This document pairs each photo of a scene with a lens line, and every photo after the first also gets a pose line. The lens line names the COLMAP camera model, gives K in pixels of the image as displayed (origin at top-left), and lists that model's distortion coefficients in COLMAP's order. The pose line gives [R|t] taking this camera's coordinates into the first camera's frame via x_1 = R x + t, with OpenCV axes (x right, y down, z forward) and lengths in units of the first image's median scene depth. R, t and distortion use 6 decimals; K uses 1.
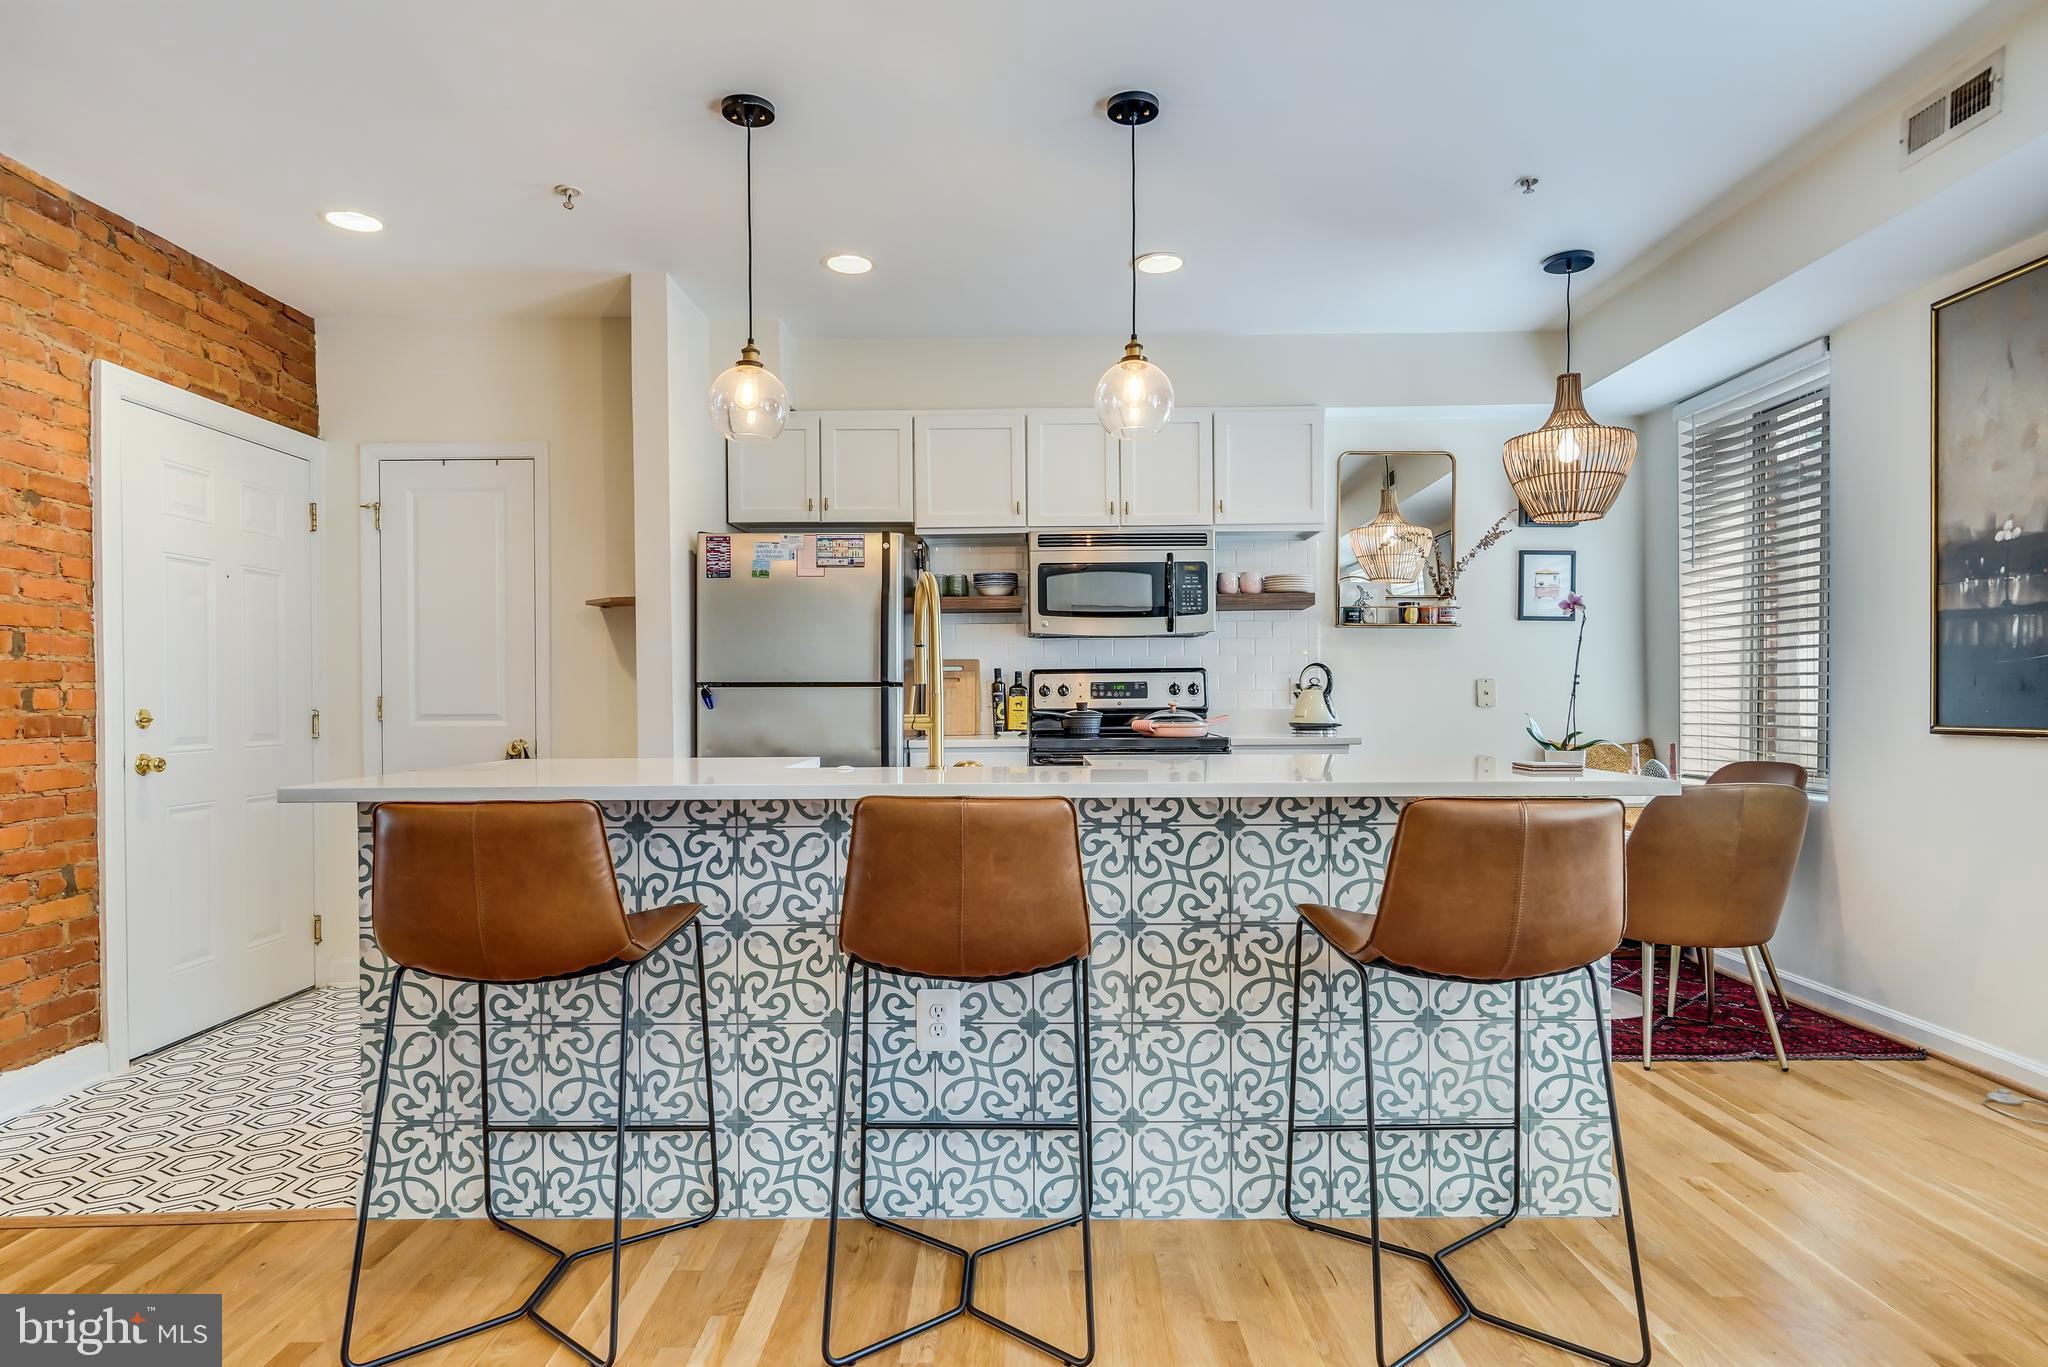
lens RADIAL K [[1138.5, 0, 1024.2], [0, 1138.5, 709.4], [0, 0, 1]] dist [0.002787, 0.001015]
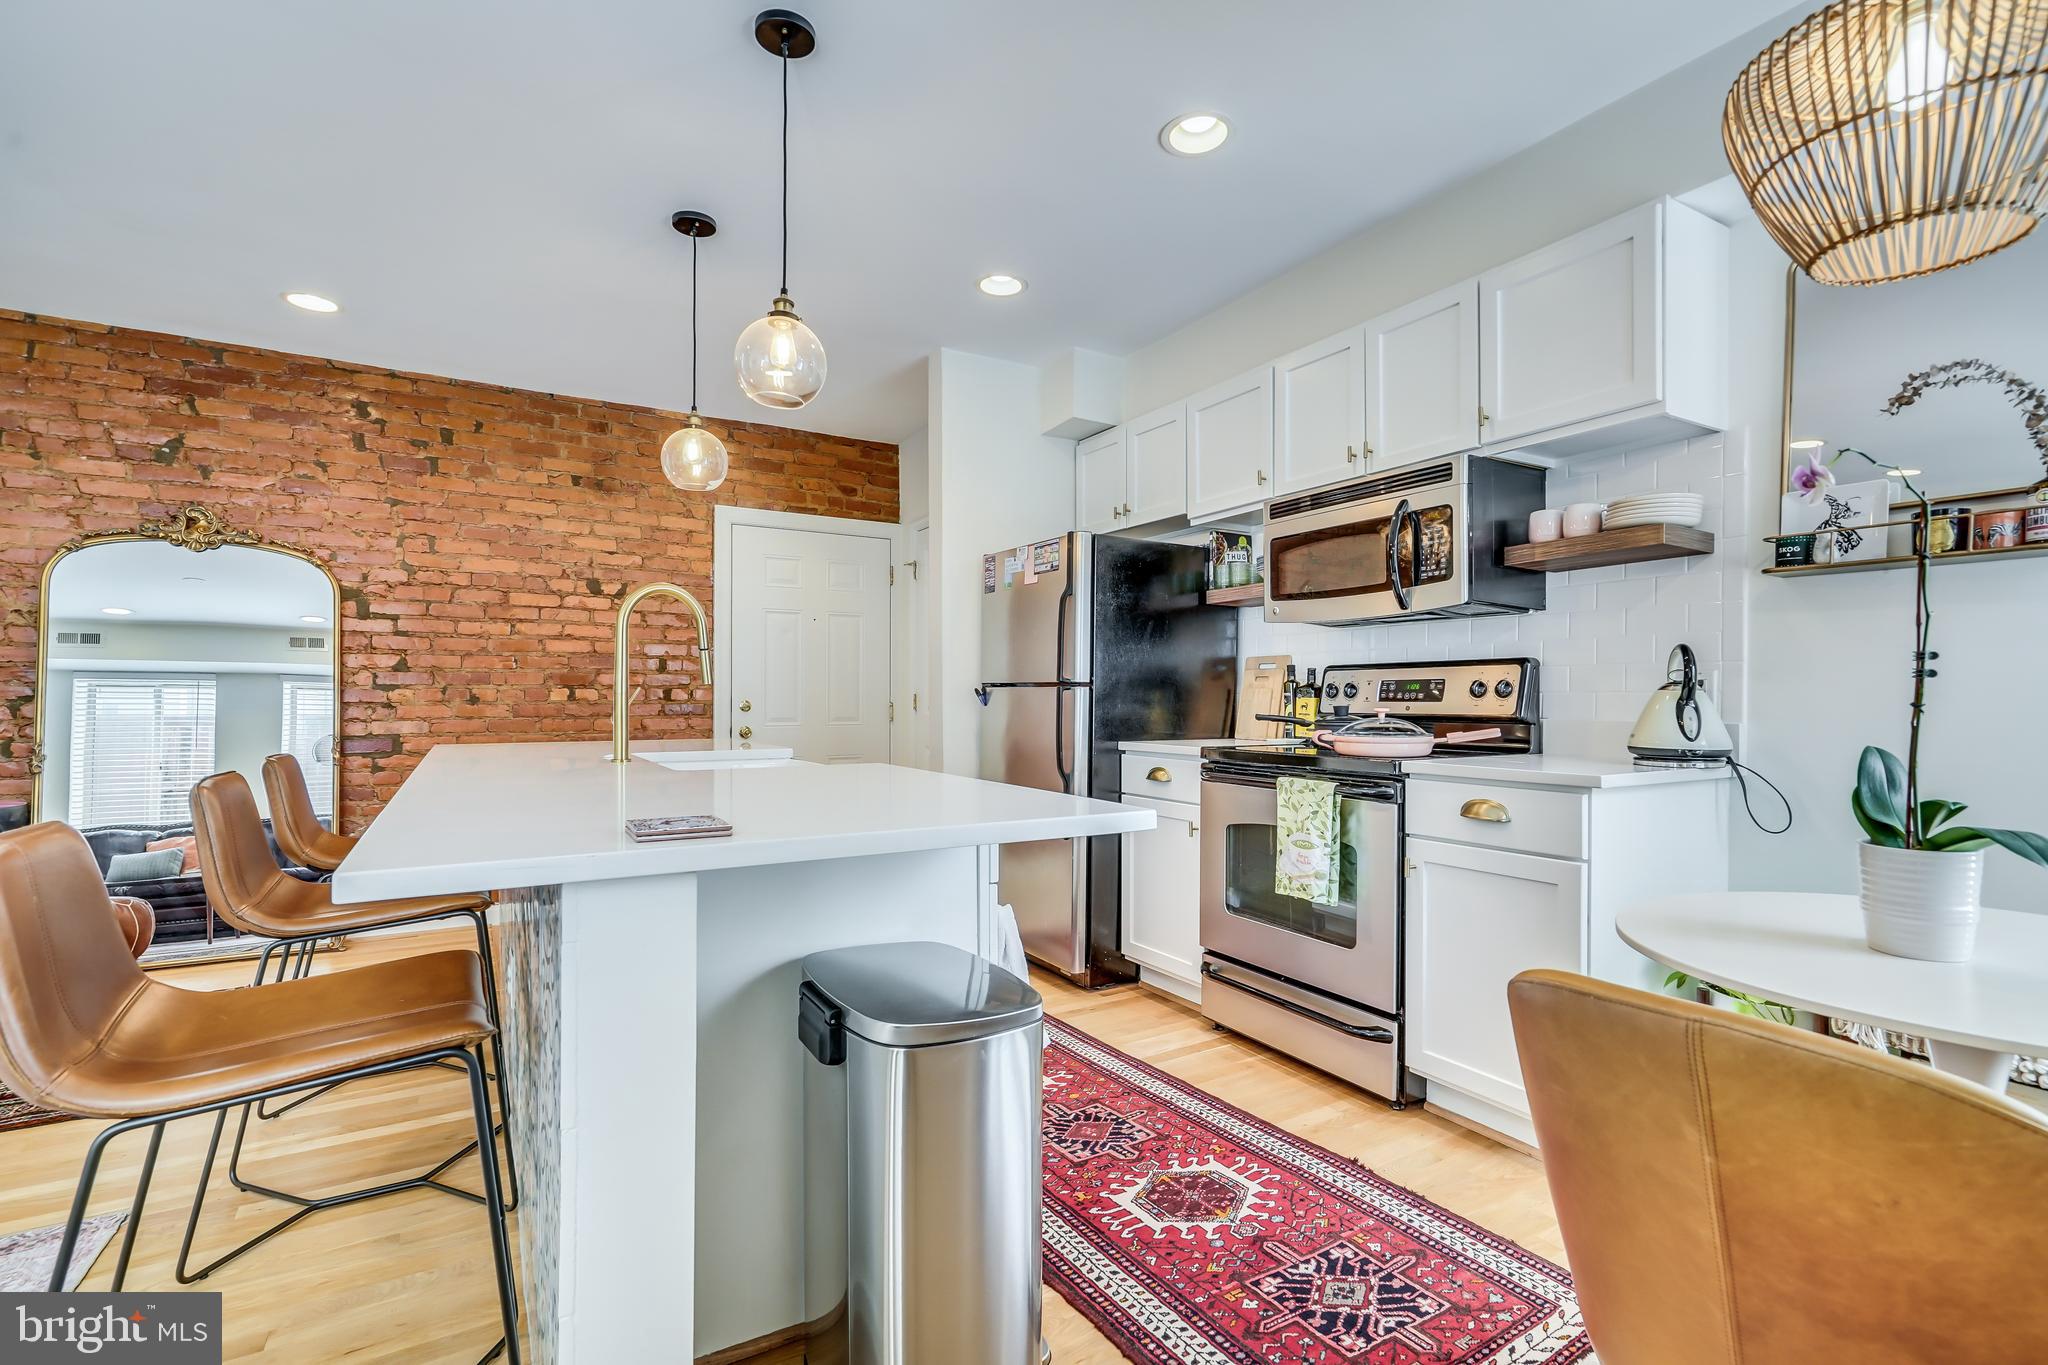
lens RADIAL K [[926.7, 0, 1023.5], [0, 926.7, 701.3], [0, 0, 1]] dist [-0.002375, 0.001273]
pose [[0.517758, 0.011197, -0.855454, 0.640174], [-0.014763, 0.999882, 0.004153, -0.011210], [0.855400, 0.010479, 0.517862, 0.620762]]
